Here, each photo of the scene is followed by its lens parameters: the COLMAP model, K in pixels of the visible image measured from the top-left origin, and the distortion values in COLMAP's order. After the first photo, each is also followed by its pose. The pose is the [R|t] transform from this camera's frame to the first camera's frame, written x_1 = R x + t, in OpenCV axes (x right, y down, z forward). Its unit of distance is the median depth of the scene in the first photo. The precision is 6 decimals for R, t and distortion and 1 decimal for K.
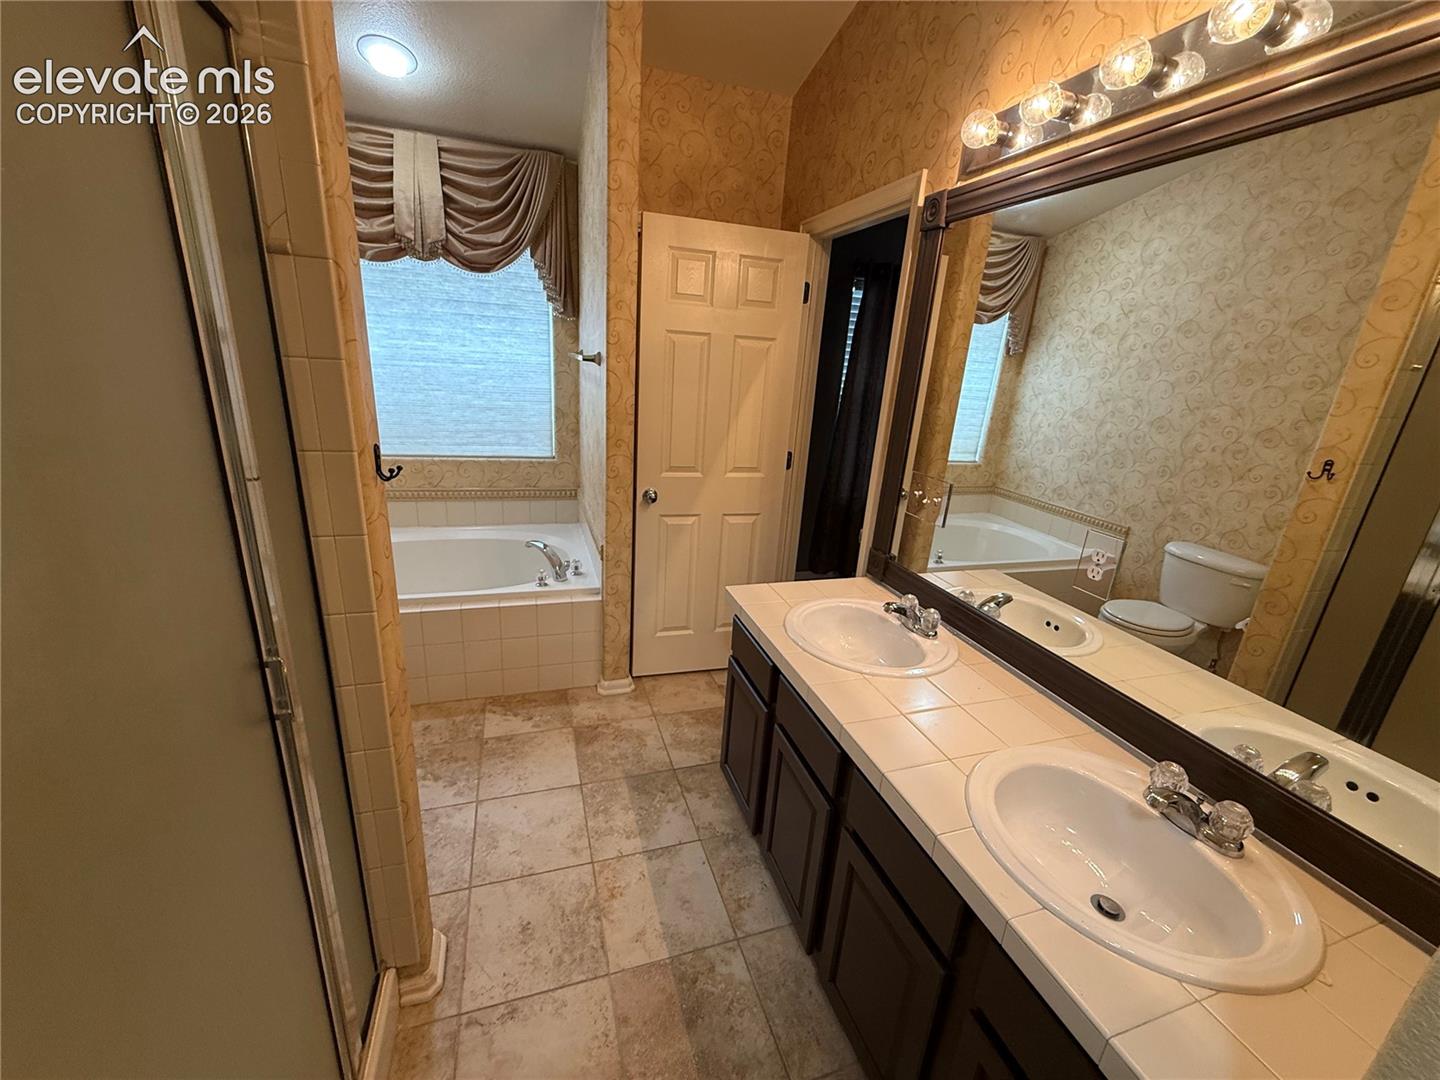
lens RADIAL K [[572.1, 0, 720.0], [0, 572.1, 540.0], [0, 0, 1]] dist [-0.000436, 0.000310]
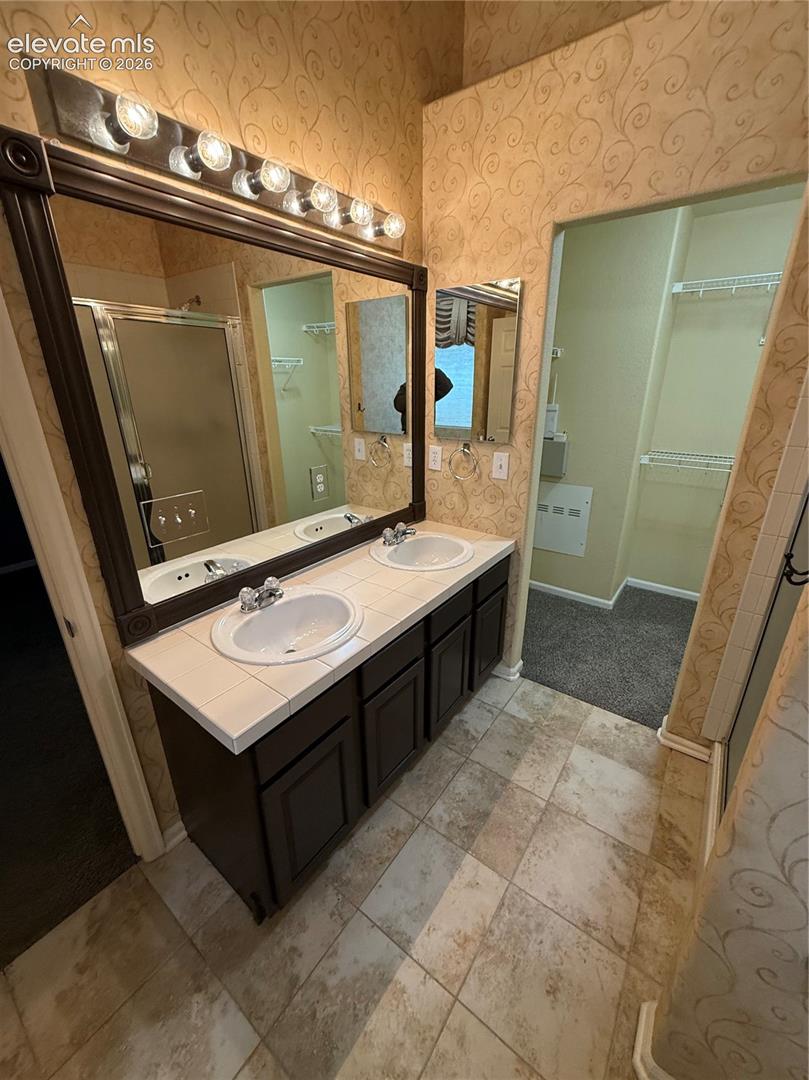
lens RADIAL K [[429.1, 0, 404.5], [0, 429.1, 540.0], [0, 0, 1]] dist [-0.000436, 0.000310]
pose [[-0.569492, -0.337027, 0.749728, -0.639856], [0.225861, 0.812817, 0.536951, -0.521722], [-0.790358, 0.475123, -0.386771, 1.473604]]
